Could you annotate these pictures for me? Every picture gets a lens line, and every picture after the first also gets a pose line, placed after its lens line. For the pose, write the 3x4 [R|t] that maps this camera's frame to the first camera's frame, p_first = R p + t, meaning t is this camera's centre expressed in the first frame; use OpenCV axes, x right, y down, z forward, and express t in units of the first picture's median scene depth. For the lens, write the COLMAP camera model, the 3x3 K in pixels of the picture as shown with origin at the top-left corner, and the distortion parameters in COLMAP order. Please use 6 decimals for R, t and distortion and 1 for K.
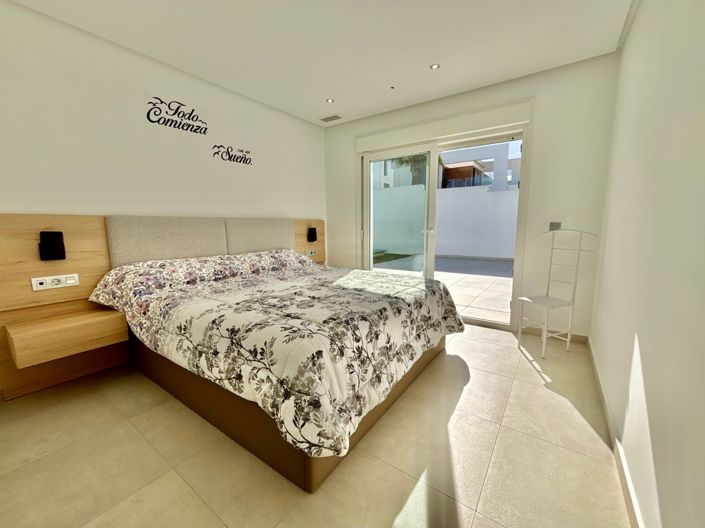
lens RADIAL K [[296.7, 0, 353.2], [0, 296.7, 268.0], [0, 0, 1]] dist [-0.002179, 0.001088]
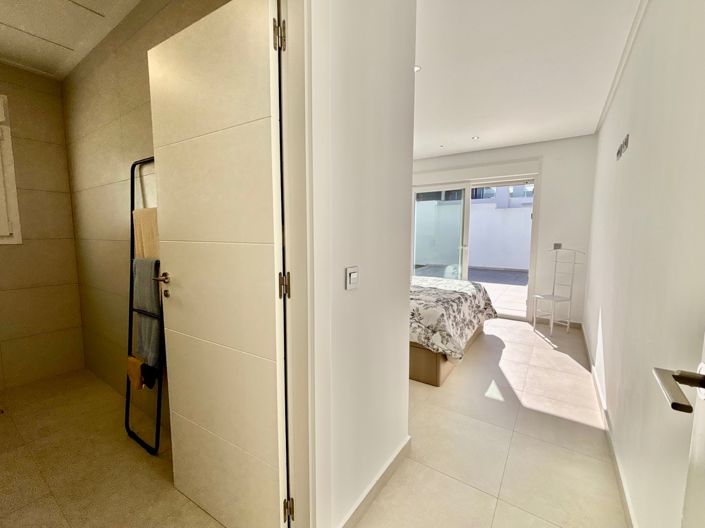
lens RADIAL K [[321.0, 0, 348.2], [0, 321.0, 262.1], [0, 0, 1]] dist [-0.003147, 0.000937]
pose [[0.999699, 0.014519, 0.019757, -0.390666], [-0.013536, 0.998705, -0.049049, 0.023594], [-0.020443, 0.048767, 0.998601, -0.566894]]
